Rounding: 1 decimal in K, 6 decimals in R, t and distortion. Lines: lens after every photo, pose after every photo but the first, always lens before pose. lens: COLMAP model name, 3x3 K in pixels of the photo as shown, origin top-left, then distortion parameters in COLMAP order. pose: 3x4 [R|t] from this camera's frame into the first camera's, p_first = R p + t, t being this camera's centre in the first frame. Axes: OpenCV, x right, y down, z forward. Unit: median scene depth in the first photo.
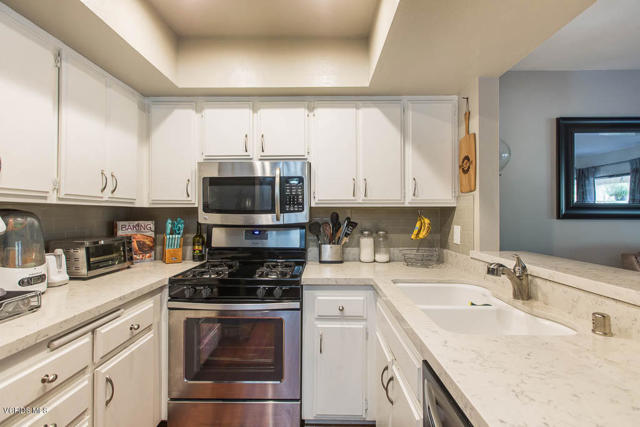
lens RADIAL K [[292.0, 0, 320.0], [0, 292.0, 213.5], [0, 0, 1]] dist [0.001739, 0.000045]
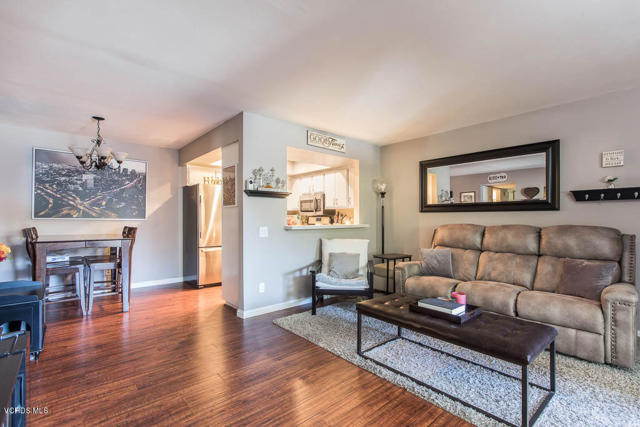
lens RADIAL K [[292.0, 0, 320.0], [0, 292.0, 213.5], [0, 0, 1]] dist [0.001739, 0.000045]
pose [[0.666211, -0.009213, -0.745706, 2.051387], [-0.004583, 0.999854, -0.016447, 0.066691], [0.745749, 0.014374, 0.666072, -0.912293]]
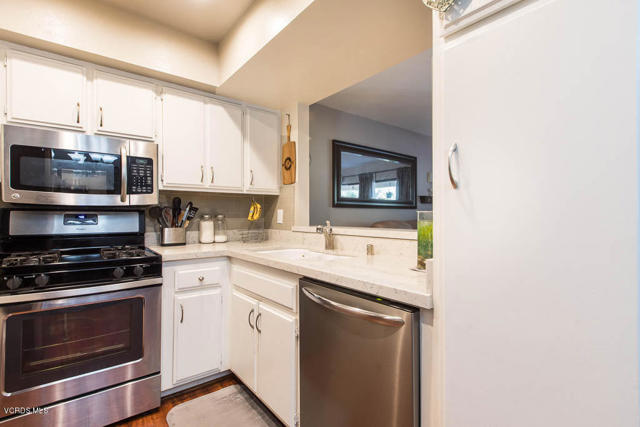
lens RADIAL K [[300.4, 0, 308.1], [0, 300.4, 215.4], [0, 0, 1]] dist [0.001539, 0.000182]
pose [[0.782031, -0.000183, 0.623240, -0.277876], [-0.000210, 1.000000, 0.000558, 0.067331], [-0.623240, -0.000567, 0.782031, -0.140249]]
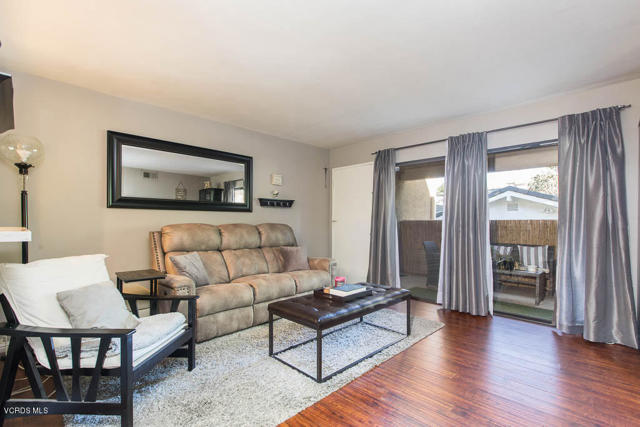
lens RADIAL K [[300.3, 0, 319.1], [0, 300.3, 222.8], [0, 0, 1]] dist [0.000279, 0.000005]
pose [[0.698484, 0.006853, 0.715593, 0.571118], [-0.008837, 0.999961, -0.000951, 0.088306], [-0.715571, -0.005659, 0.698517, -0.694240]]
